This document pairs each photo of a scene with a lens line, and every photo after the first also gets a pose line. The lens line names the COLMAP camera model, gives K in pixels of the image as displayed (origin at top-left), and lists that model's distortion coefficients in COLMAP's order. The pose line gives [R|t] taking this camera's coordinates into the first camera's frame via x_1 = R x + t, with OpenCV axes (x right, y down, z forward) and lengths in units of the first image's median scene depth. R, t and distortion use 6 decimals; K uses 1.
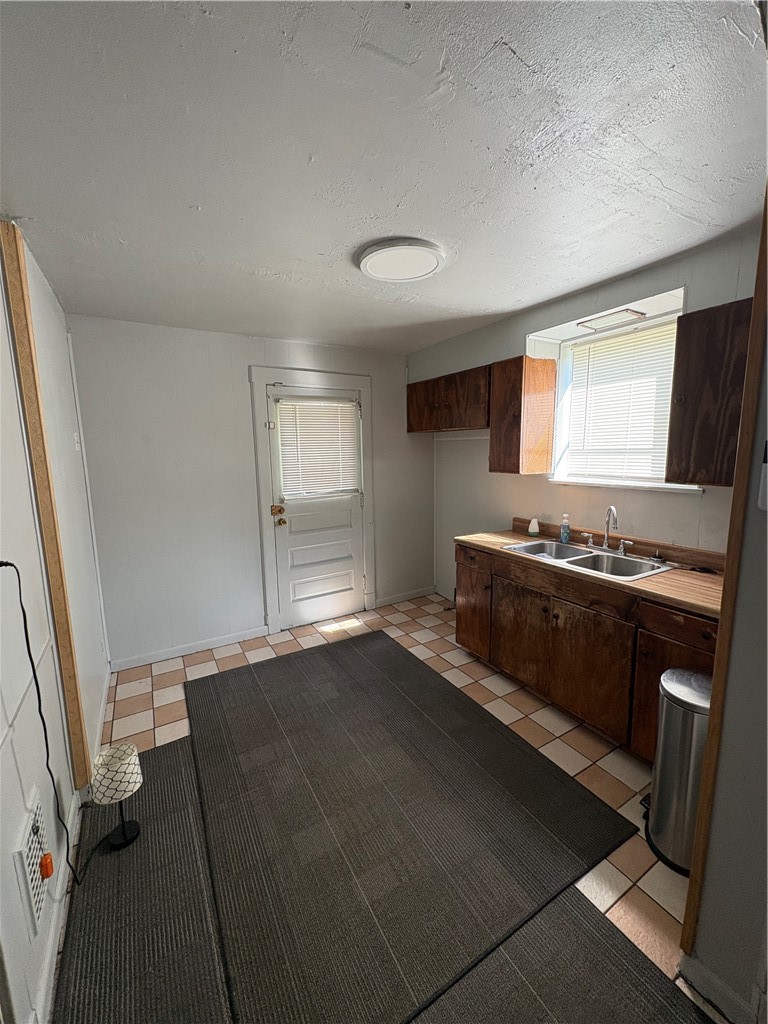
lens RADIAL K [[410.0, 0, 385.1], [0, 410.0, 511.4], [0, 0, 1]] dist [0.001986, -0.000009]
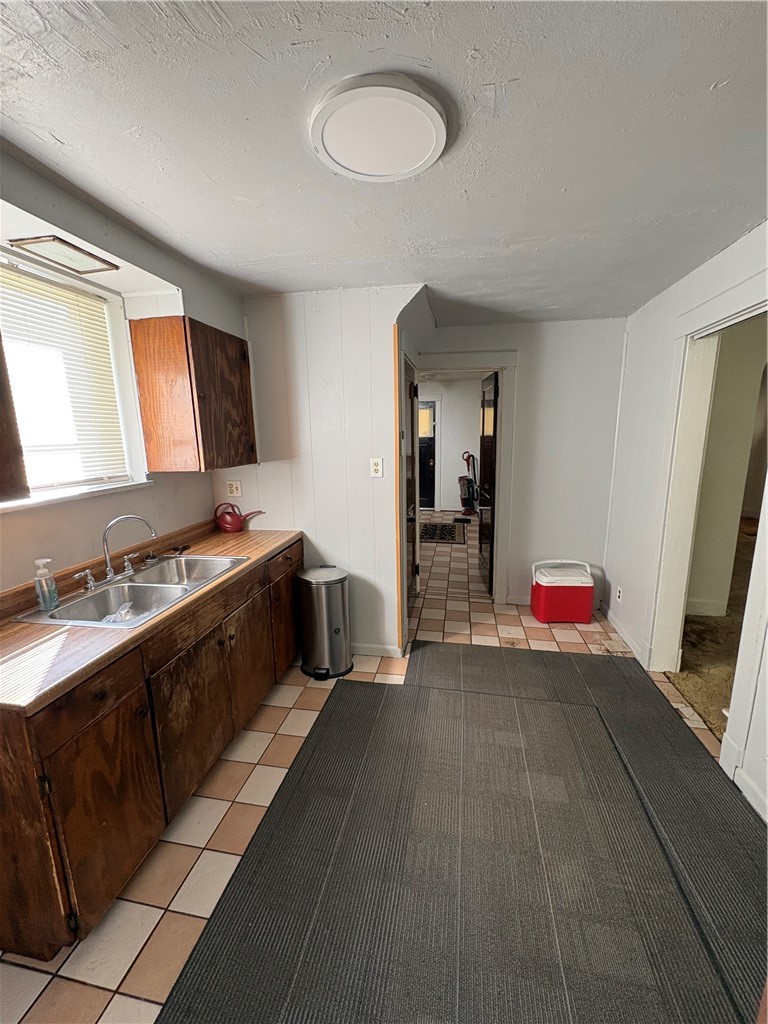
lens RADIAL K [[410.0, 0, 386.1], [0, 410.0, 509.6], [0, 0, 1]] dist [0.001986, -0.000009]
pose [[-0.752806, -0.093948, 0.651504, -0.336959], [0.130712, 0.948715, 0.287843, -0.188832], [-0.645134, 0.301849, -0.701918, 1.250691]]
